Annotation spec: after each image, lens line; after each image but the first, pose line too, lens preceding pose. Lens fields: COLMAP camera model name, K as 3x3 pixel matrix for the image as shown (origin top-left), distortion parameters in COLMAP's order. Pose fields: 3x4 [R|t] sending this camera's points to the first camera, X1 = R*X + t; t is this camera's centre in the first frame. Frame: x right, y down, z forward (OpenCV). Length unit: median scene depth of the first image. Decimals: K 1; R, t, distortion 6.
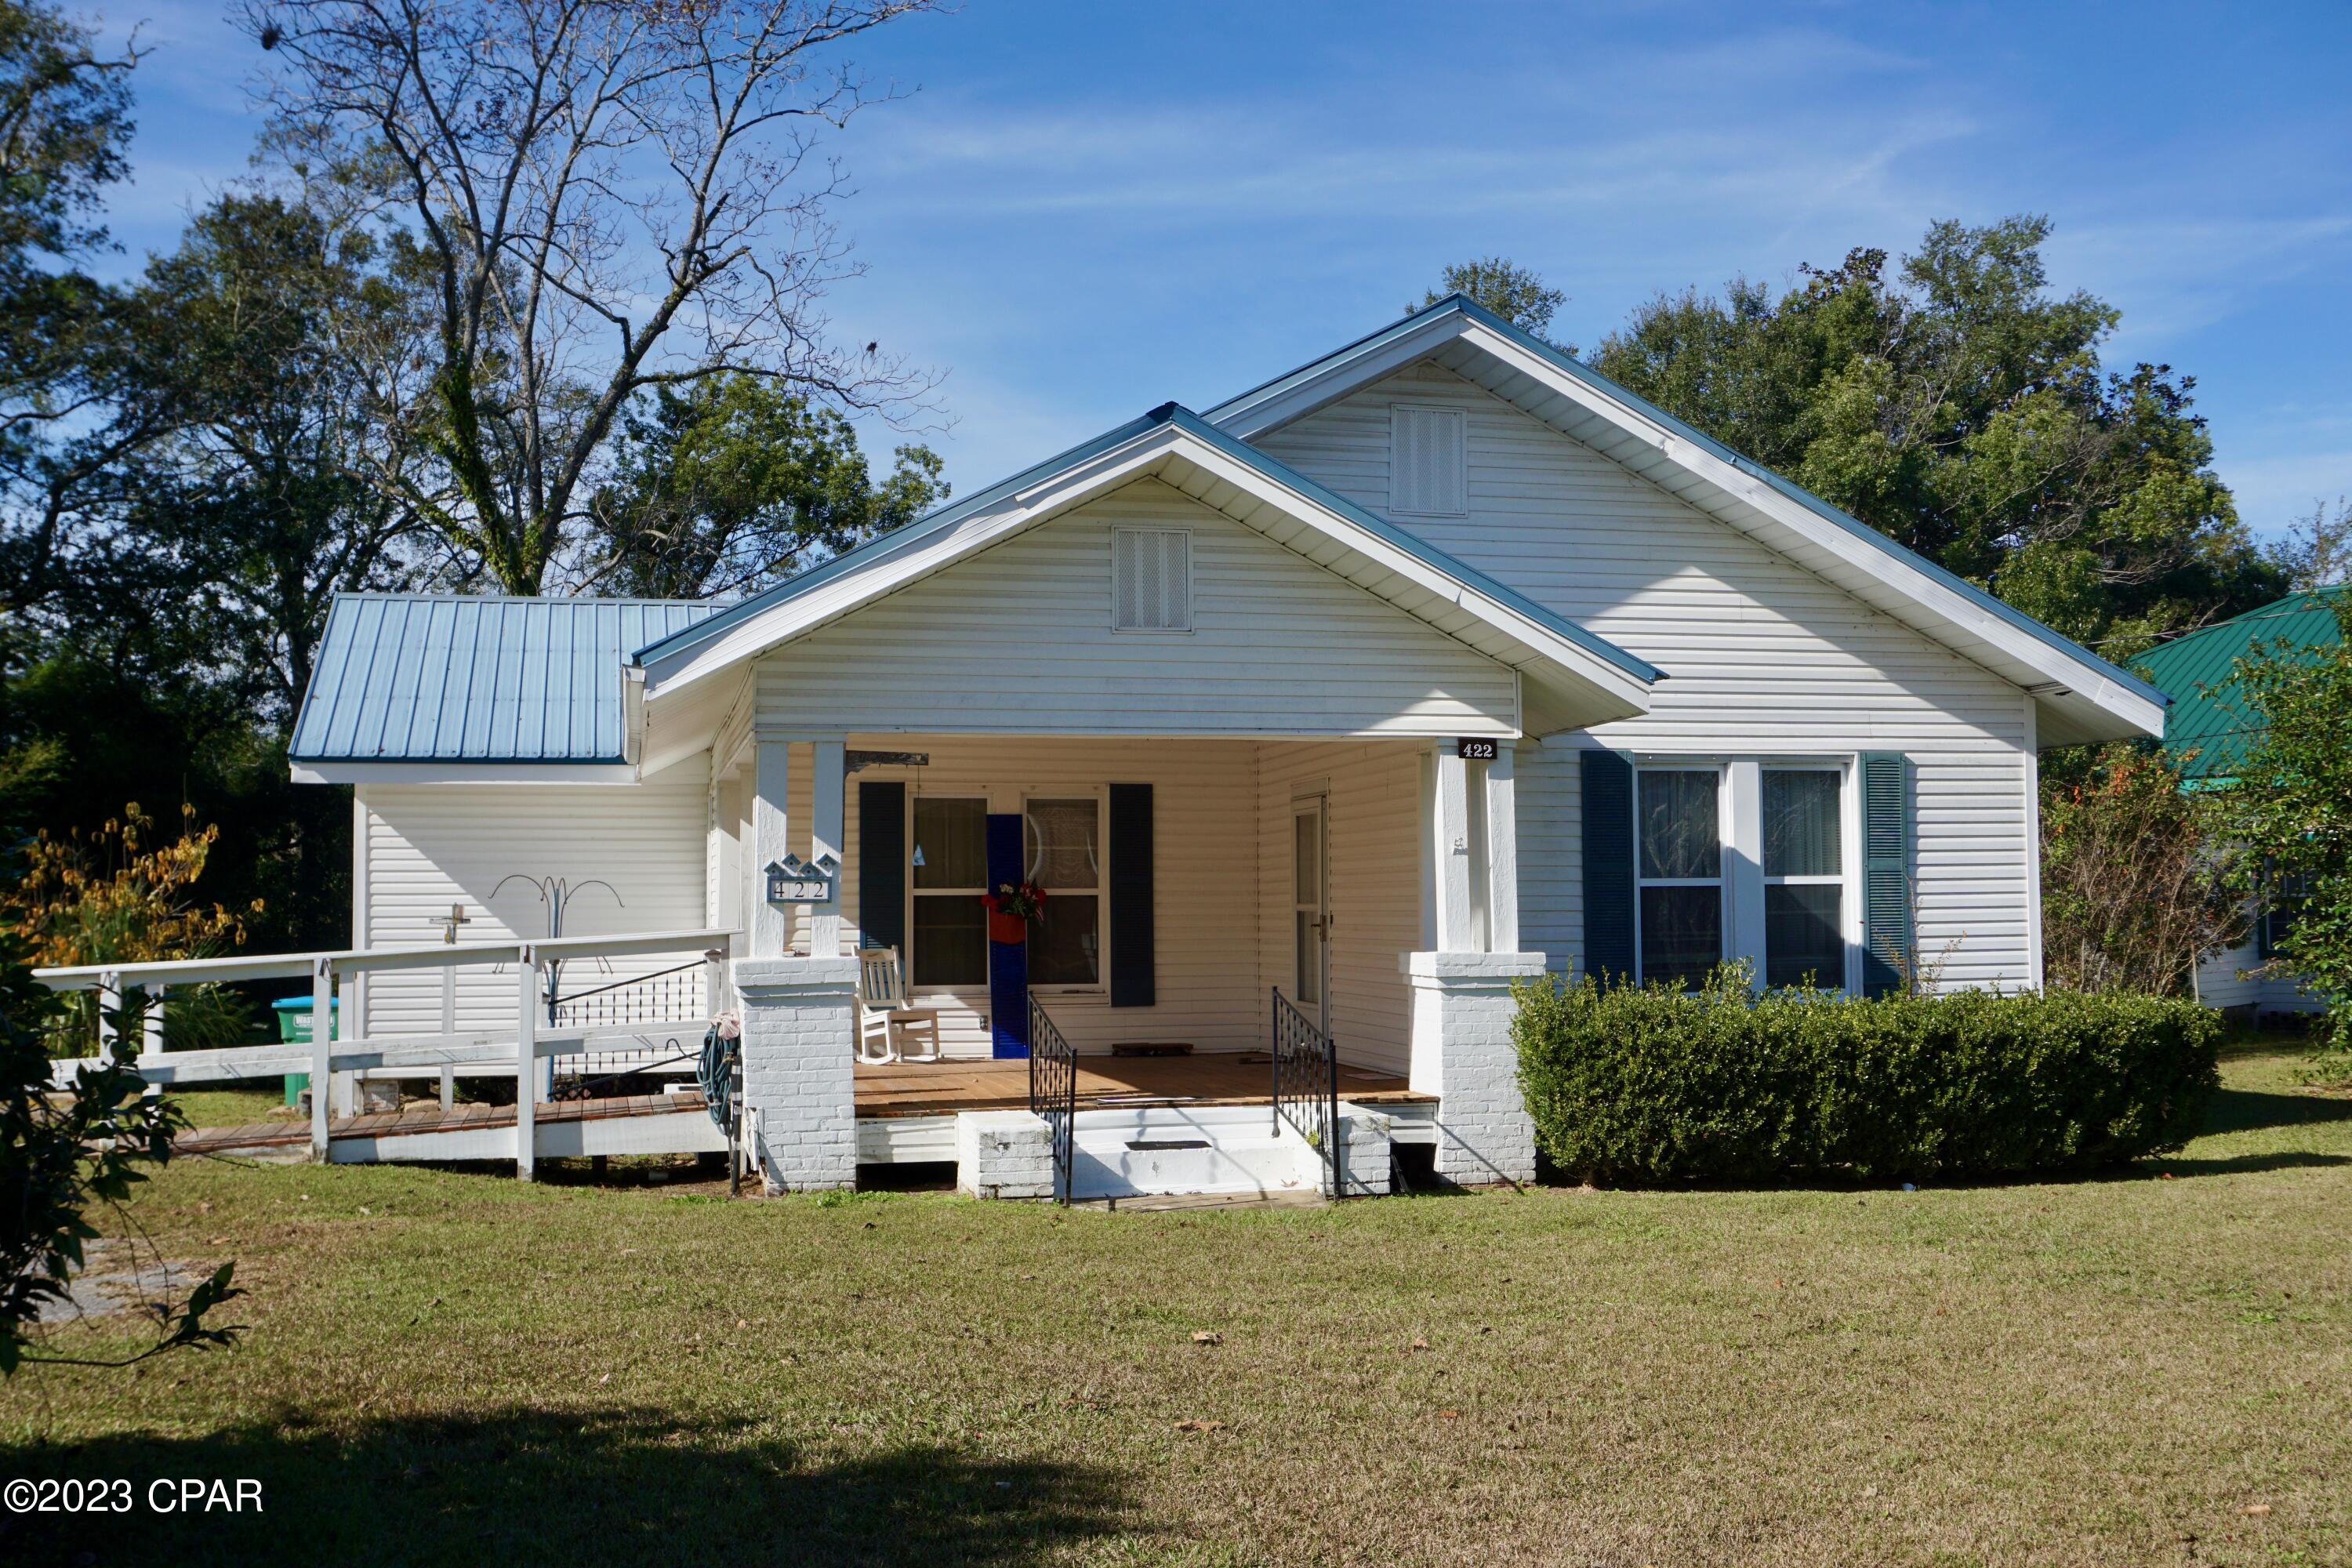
lens RADIAL K [[2283.2, 0, 1186.1], [0, 2283.2, 795.8], [0, 0, 1]] dist [0.048906, -0.189731]
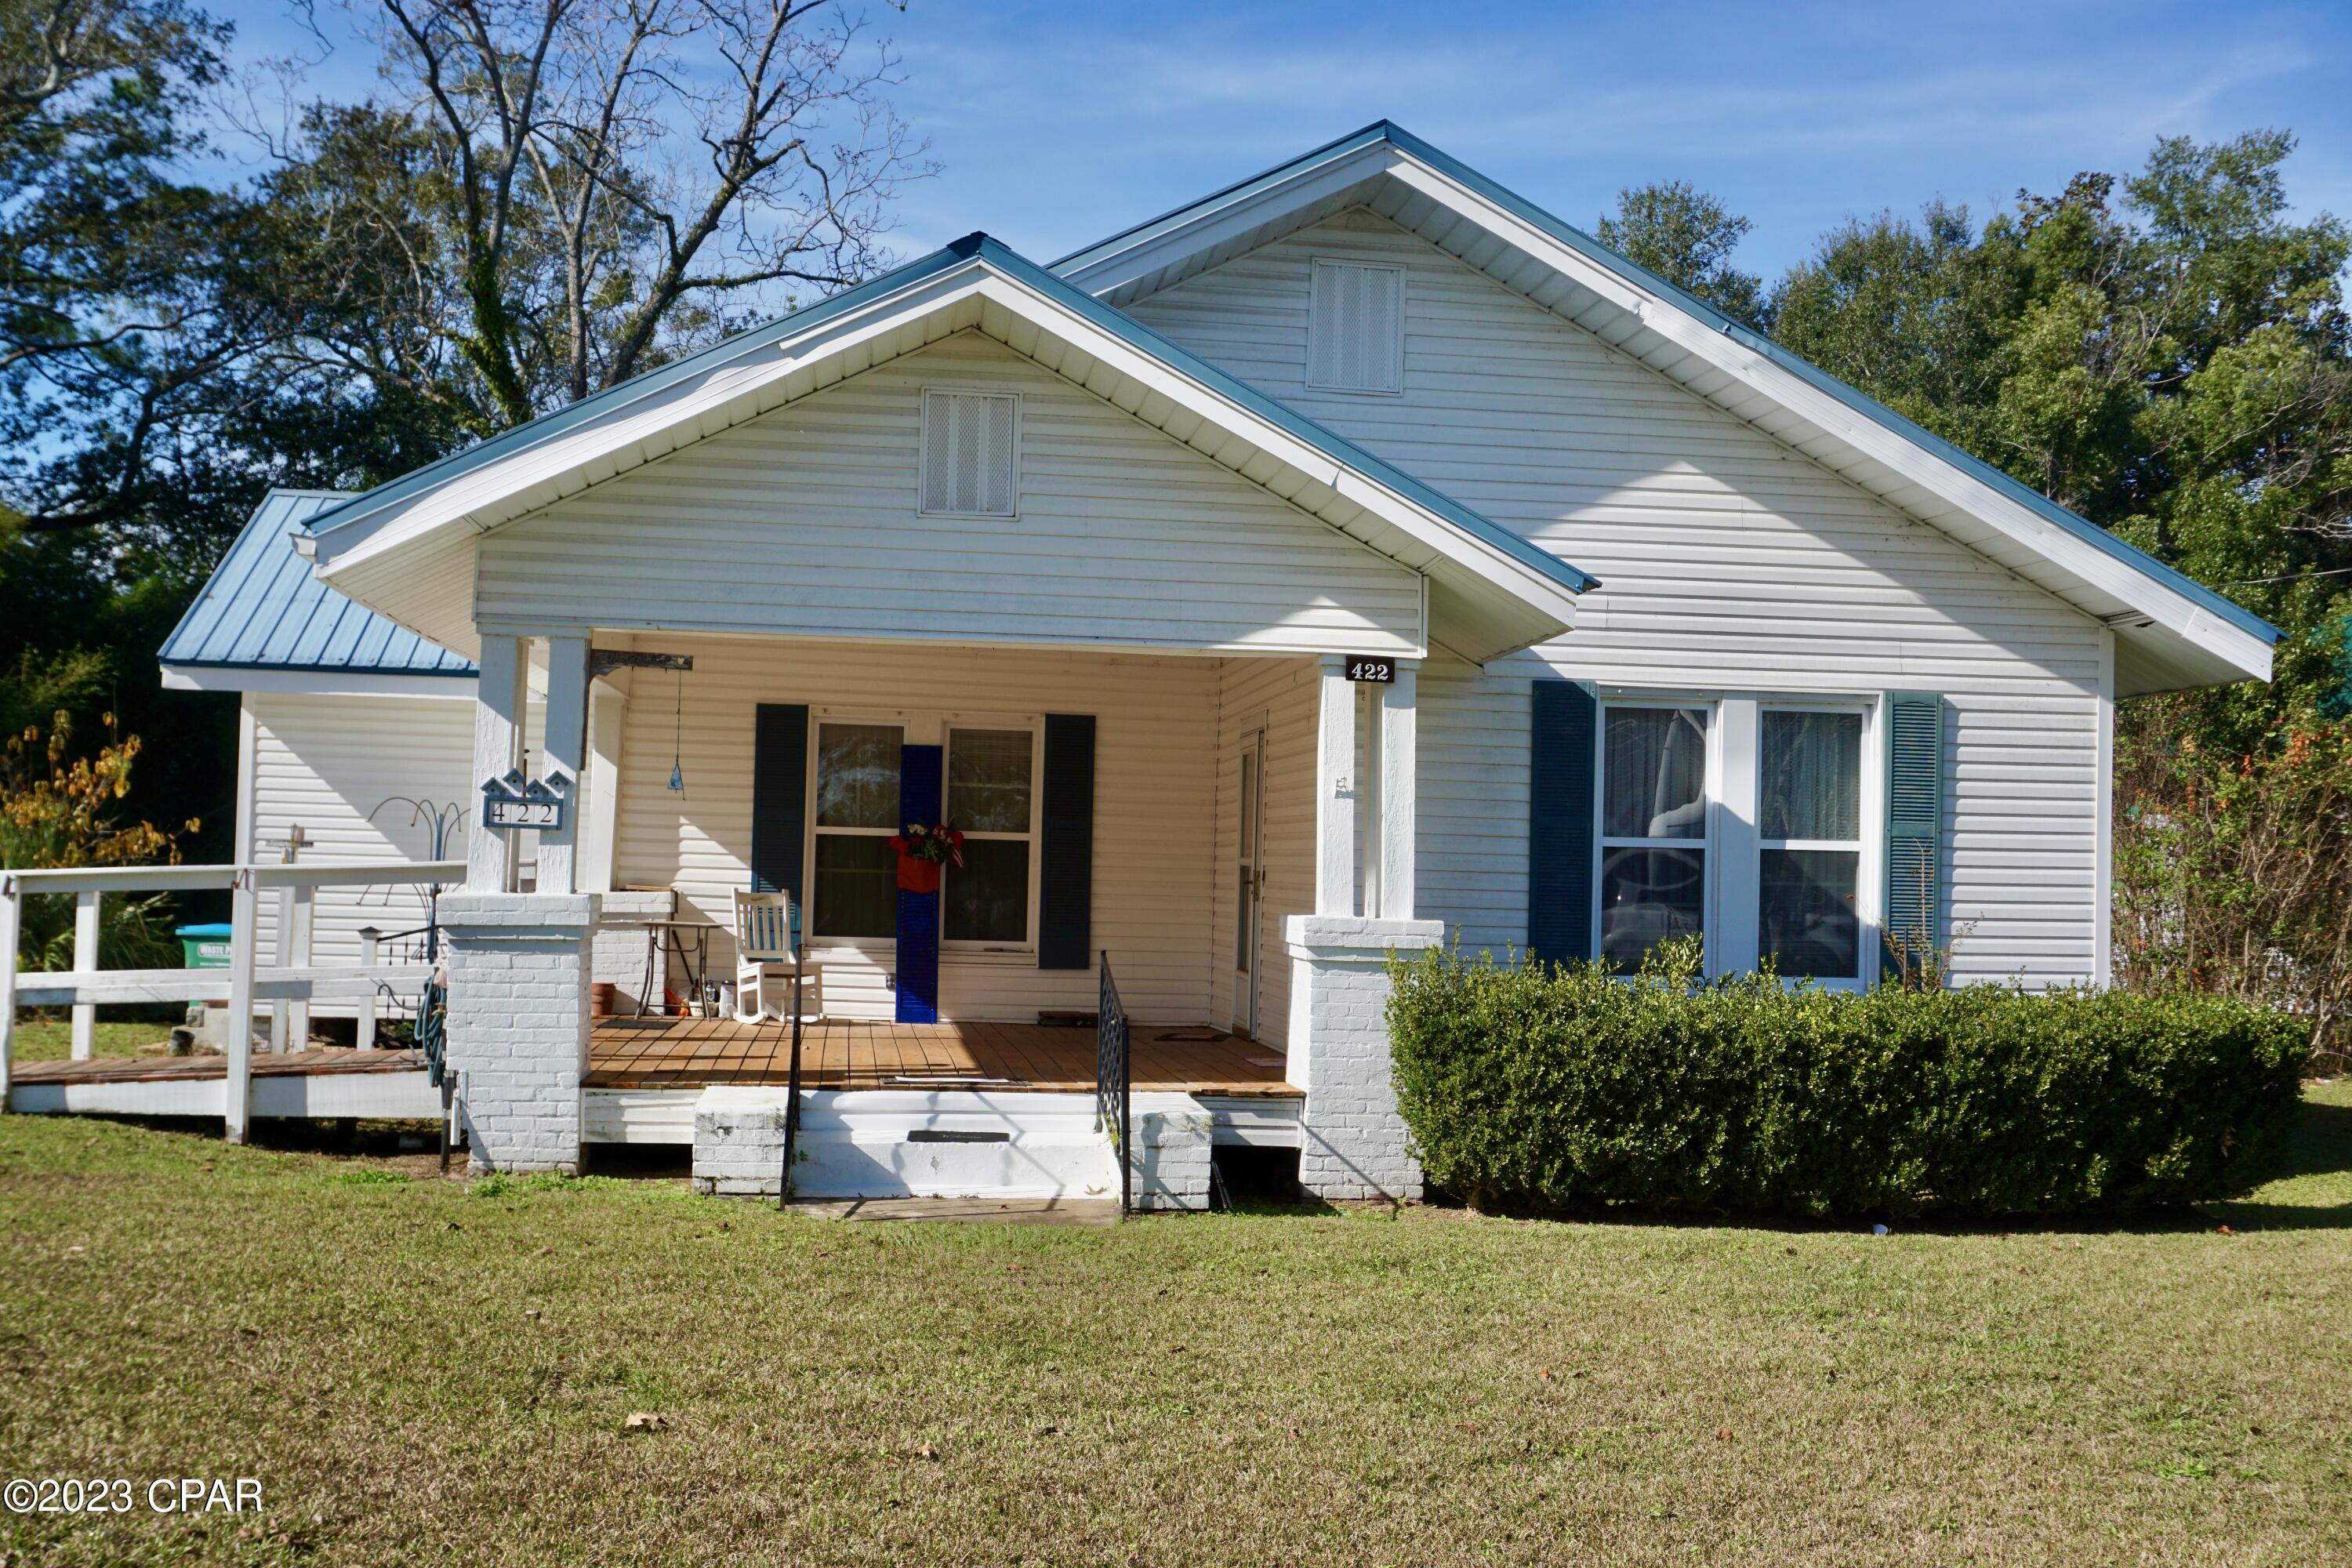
lens RADIAL K [[2321.0, 0, 1176.0], [0, 2321.0, 784.0], [0, 0, 1]] dist [-0.007787, 0.017874]
pose [[0.994471, 0.029776, -0.100700, 0.129205], [-0.028539, 0.999499, 0.013703, 0.010034], [0.101057, -0.010753, 0.994823, 0.149846]]
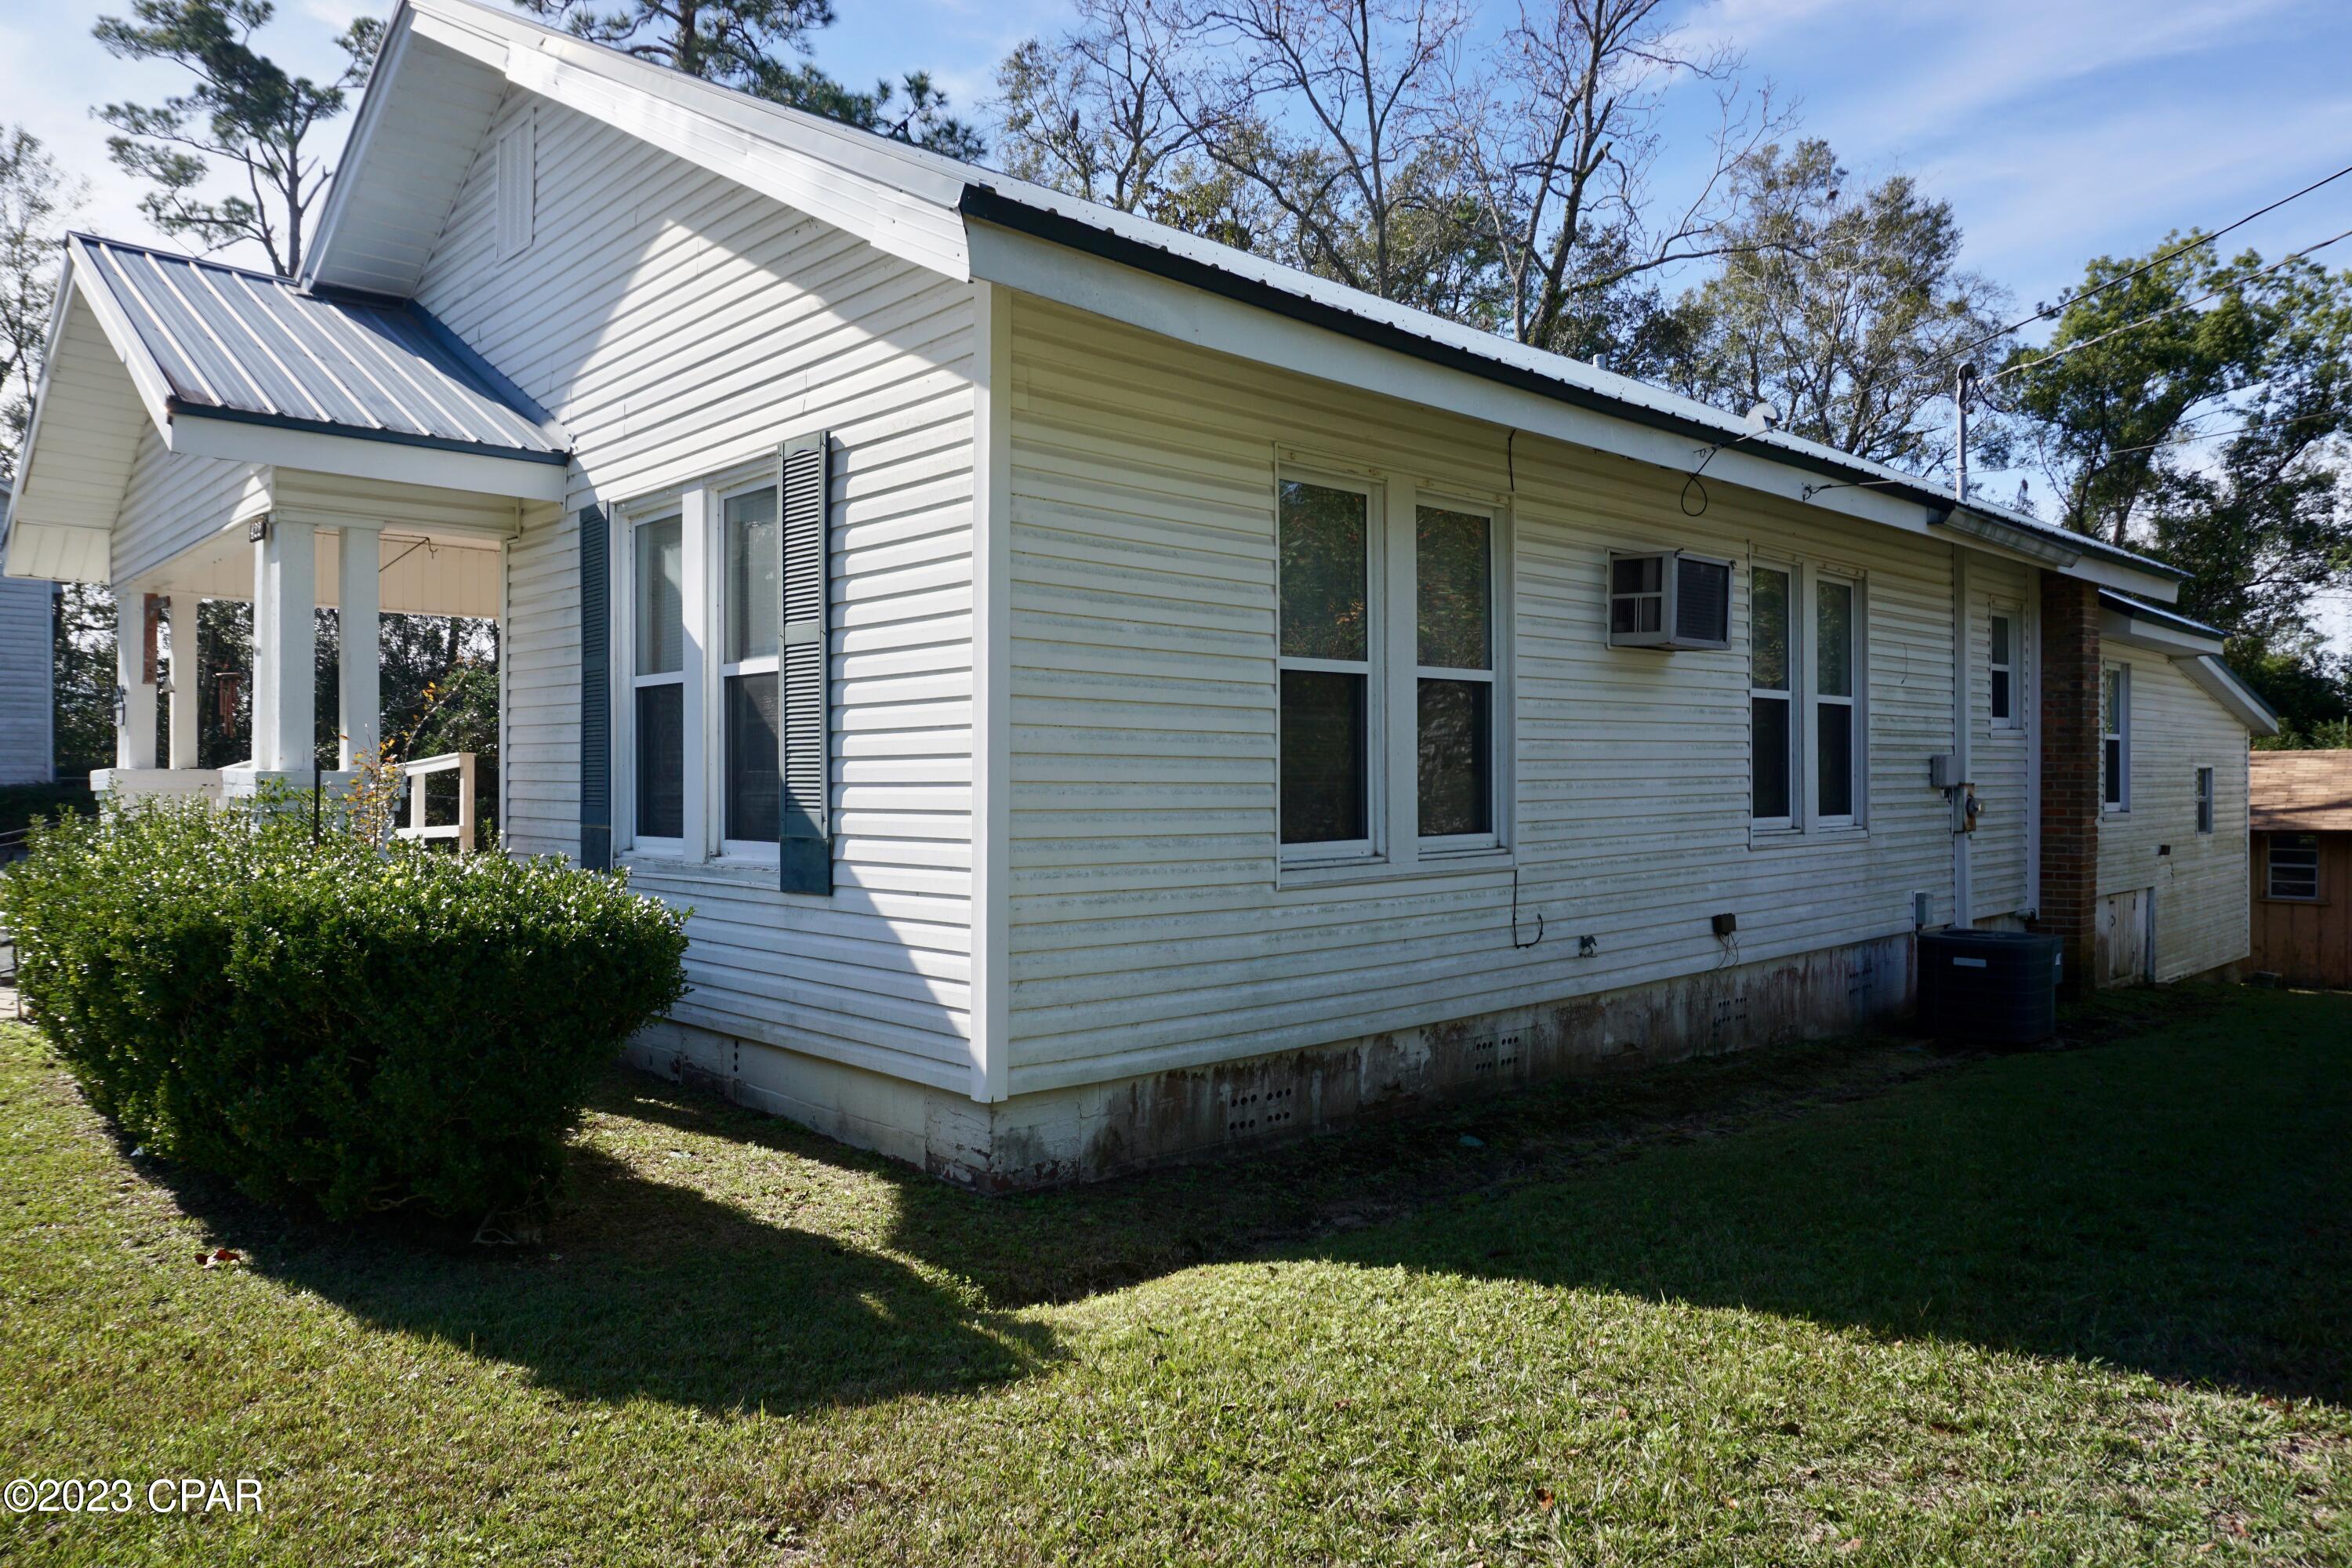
lens RADIAL K [[1562.3, 0, 1176.0], [0, 1562.3, 784.0], [0, 0, 1]] dist [0.007588, -0.001201]
pose [[0.484664, 0.008353, -0.874660, 0.716136], [0.038926, 0.998758, 0.031108, 0.061453], [0.873834, -0.049125, 0.483737, 0.913345]]
